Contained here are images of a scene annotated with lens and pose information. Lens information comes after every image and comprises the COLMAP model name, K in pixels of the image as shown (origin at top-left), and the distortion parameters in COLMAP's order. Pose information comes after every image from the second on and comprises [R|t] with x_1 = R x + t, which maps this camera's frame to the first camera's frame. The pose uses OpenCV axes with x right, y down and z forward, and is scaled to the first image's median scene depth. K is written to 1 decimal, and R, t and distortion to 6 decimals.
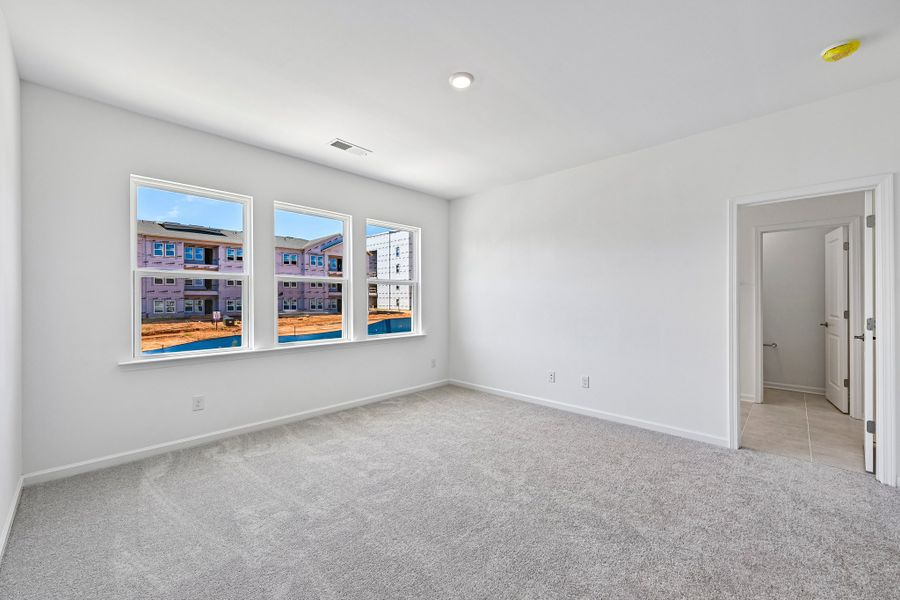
lens RADIAL K [[395.5, 0, 443.4], [0, 395.5, 298.3], [0, 0, 1]] dist [0.000114, -0.000190]
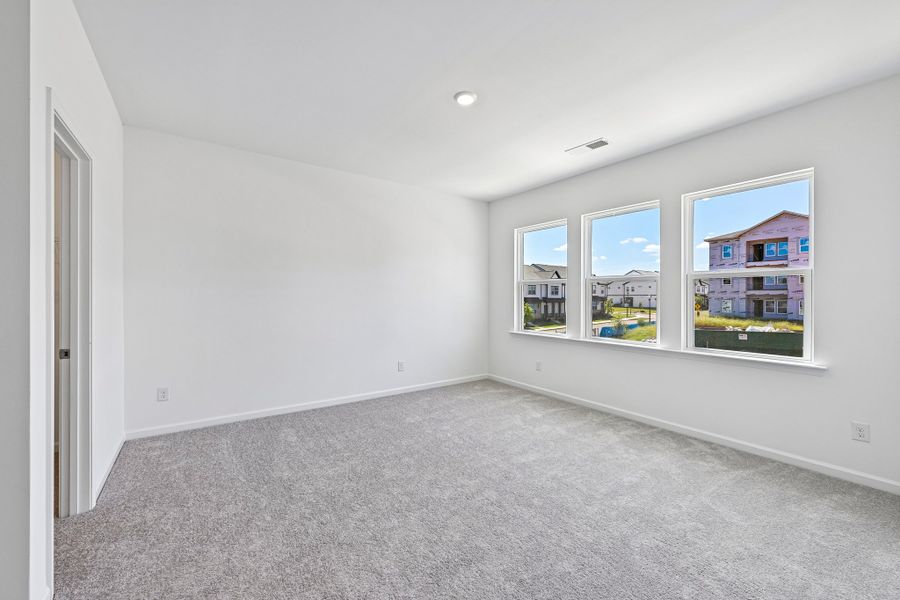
lens RADIAL K [[404.1, 0, 447.5], [0, 404.1, 297.8], [0, 0, 1]] dist [0.000849, -0.000306]
pose [[-0.285674, -0.001821, -0.958325, 0.680917], [-0.002192, 0.999997, -0.001246, 0.002367], [0.958324, 0.001745, -0.285677, 0.765380]]
